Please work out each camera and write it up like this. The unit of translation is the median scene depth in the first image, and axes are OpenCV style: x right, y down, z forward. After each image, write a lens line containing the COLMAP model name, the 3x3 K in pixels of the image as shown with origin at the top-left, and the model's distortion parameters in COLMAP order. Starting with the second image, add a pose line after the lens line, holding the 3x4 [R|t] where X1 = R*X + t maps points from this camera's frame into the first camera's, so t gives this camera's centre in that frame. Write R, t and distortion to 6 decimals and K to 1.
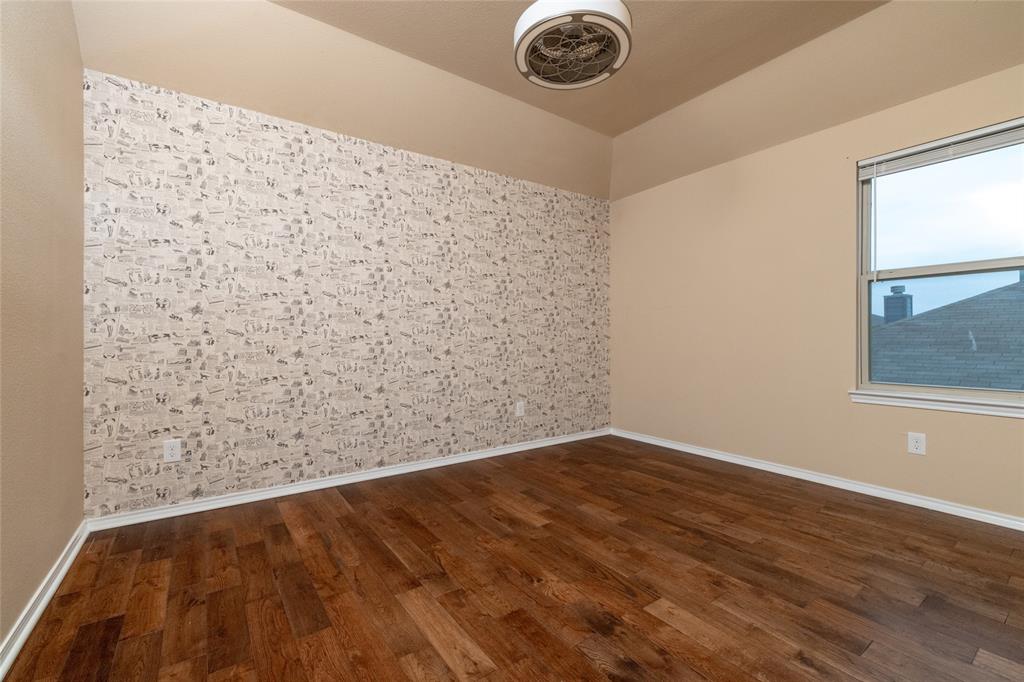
lens RADIAL K [[438.2, 0, 507.8], [0, 438.2, 337.0], [0, 0, 1]] dist [-0.004193, 0.000140]
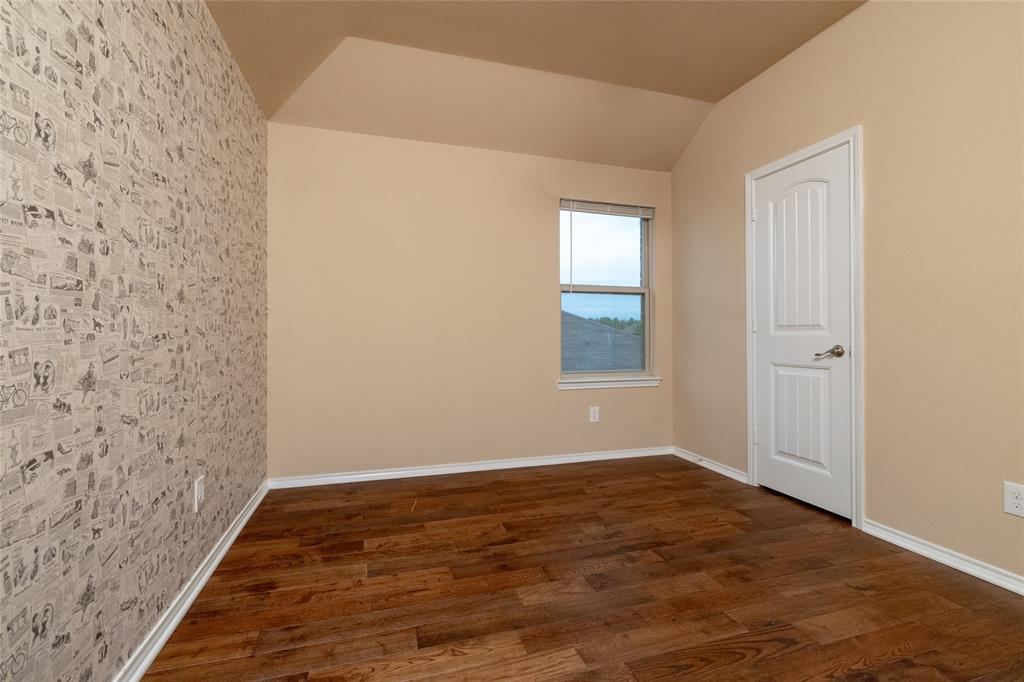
lens RADIAL K [[438.2, 0, 507.8], [0, 438.2, 337.0], [0, 0, 1]] dist [-0.004193, 0.000140]
pose [[0.320157, 0.002219, 0.947362, -0.456066], [0.001151, 0.999996, -0.002732, 0.004739], [-0.947364, 0.001965, 0.320153, 0.835145]]
